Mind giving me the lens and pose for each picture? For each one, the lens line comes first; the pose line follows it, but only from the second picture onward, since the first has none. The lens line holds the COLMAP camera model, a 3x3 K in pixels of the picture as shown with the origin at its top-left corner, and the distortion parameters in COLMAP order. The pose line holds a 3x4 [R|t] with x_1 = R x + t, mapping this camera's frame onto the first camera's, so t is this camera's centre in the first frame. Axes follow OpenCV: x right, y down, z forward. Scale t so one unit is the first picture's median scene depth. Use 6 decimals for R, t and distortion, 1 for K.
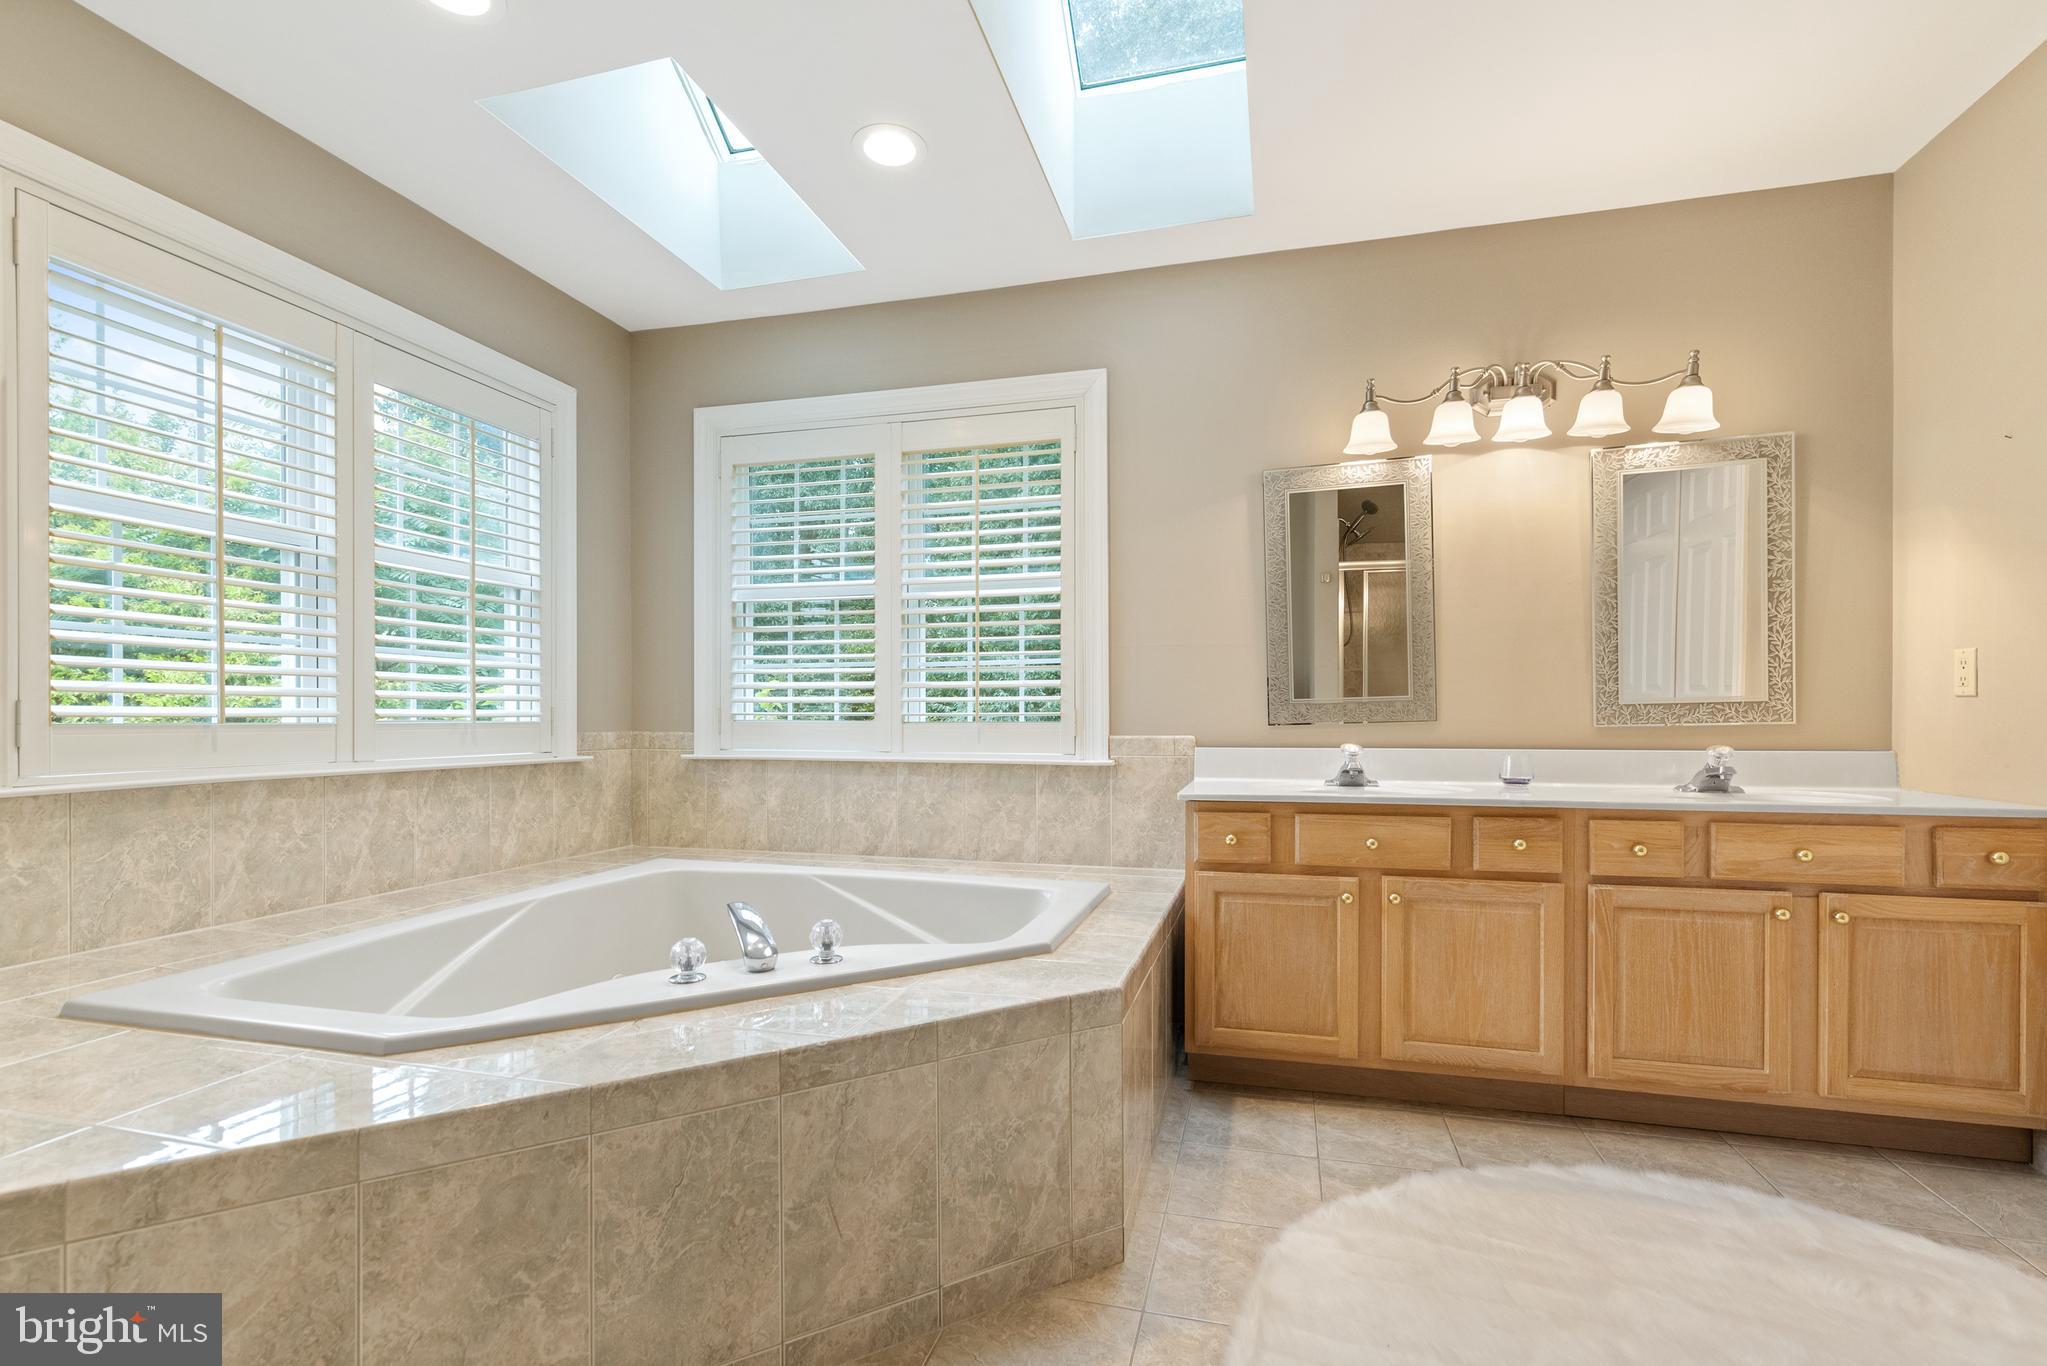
lens RADIAL K [[900.5, 0, 1020.6], [0, 900.5, 704.0], [0, 0, 1]] dist [0.002470, 0.000033]
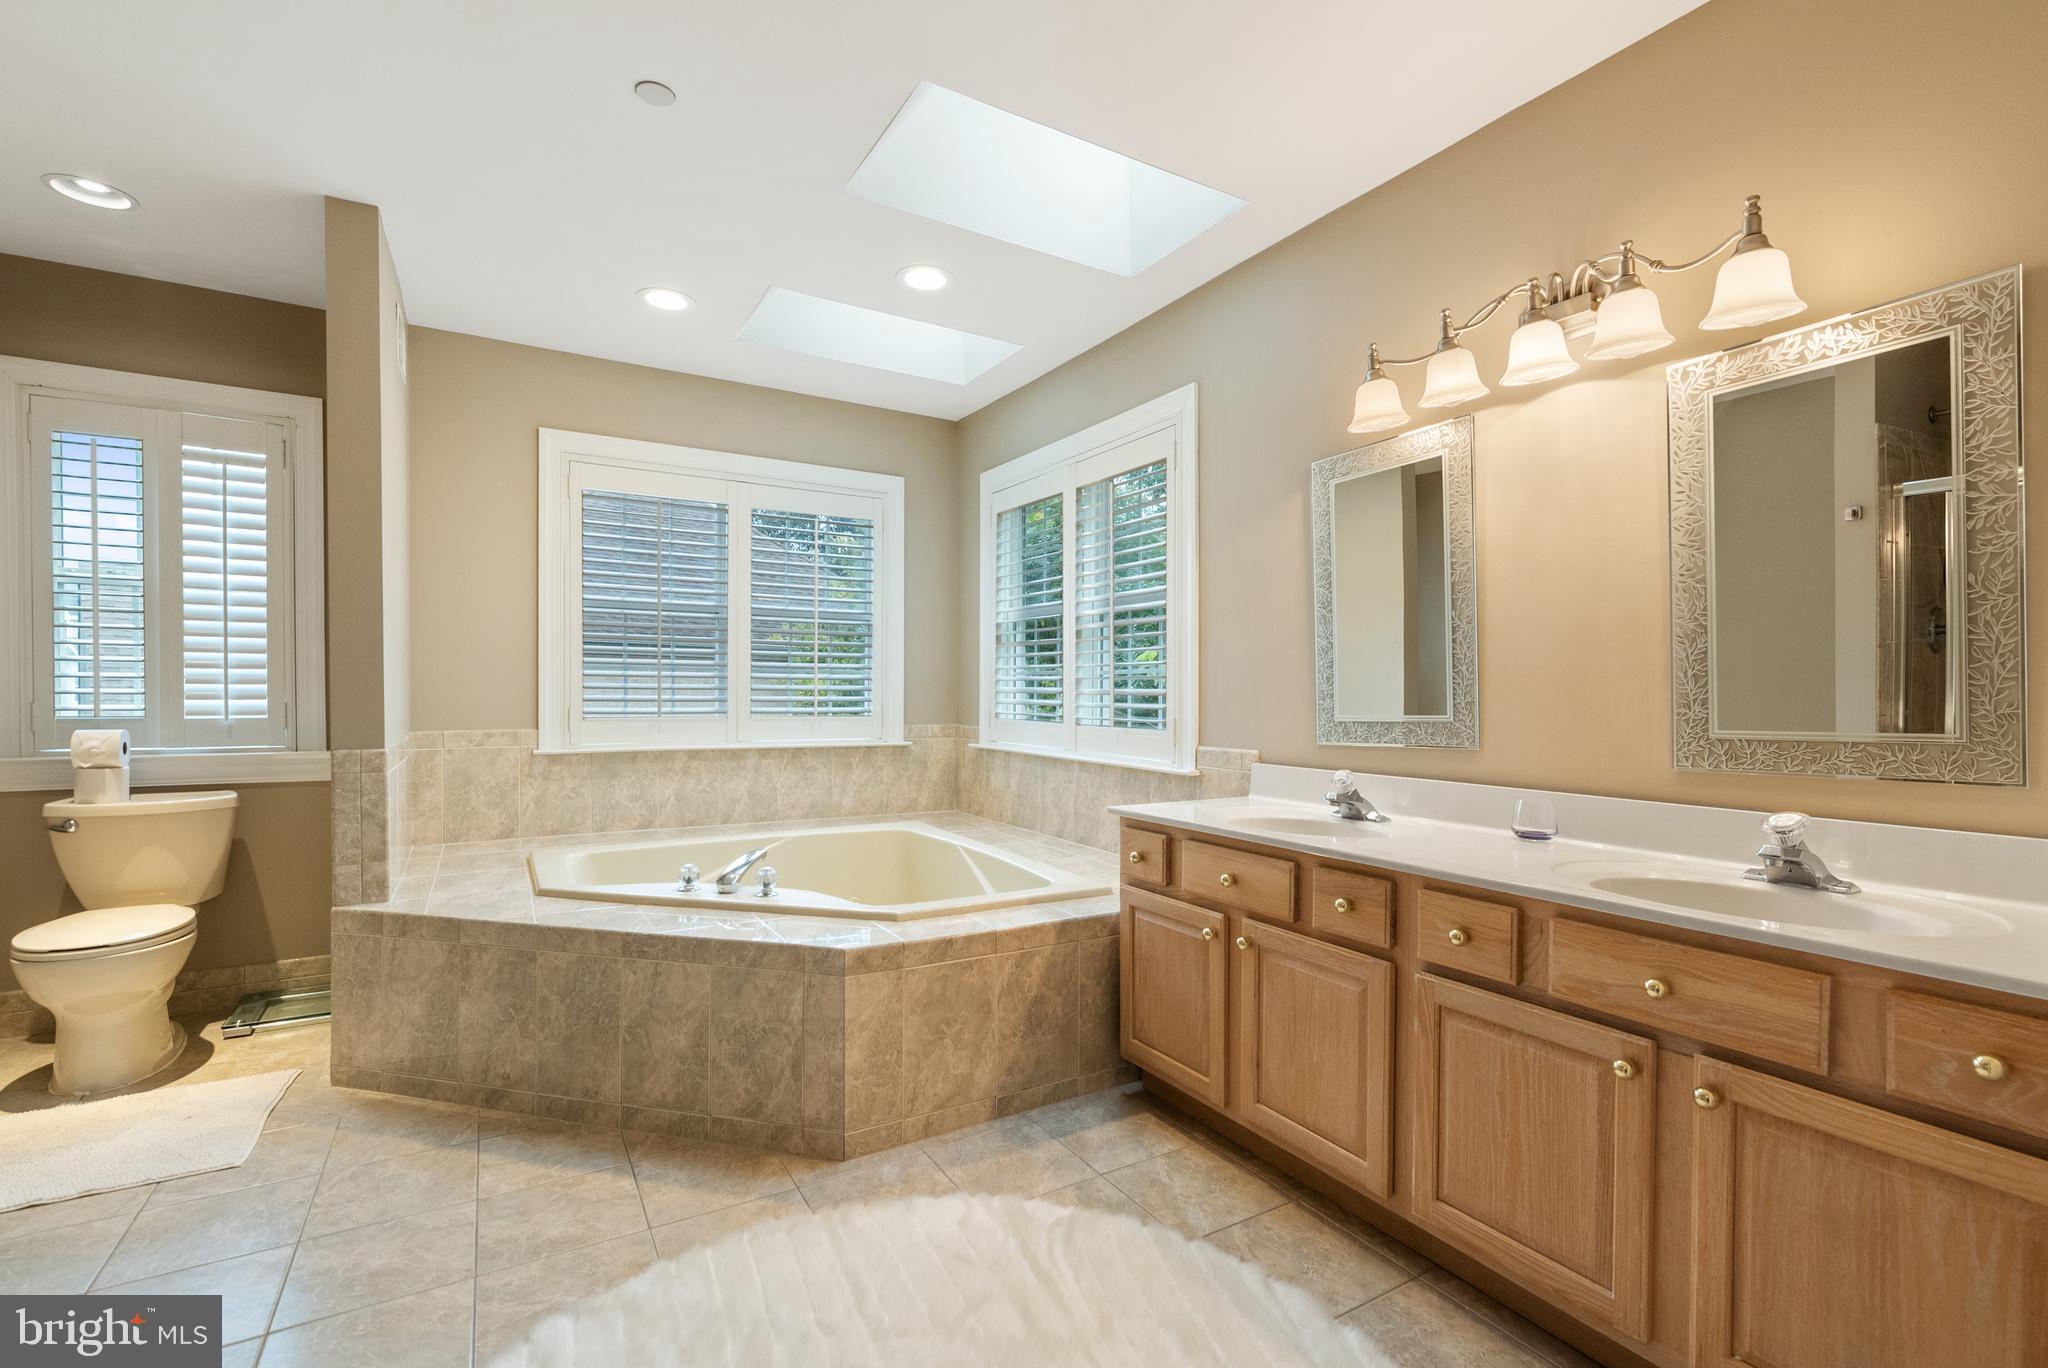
lens RADIAL K [[900.3, 0, 1024.0], [0, 900.3, 684.0], [0, 0, 1]] dist [0.002258, -0.000359]
pose [[0.721246, -0.000007, -0.692679, 0.949938], [0.002158, 0.999995, 0.002237, -0.053301], [0.692676, -0.003108, 0.721242, 0.200264]]
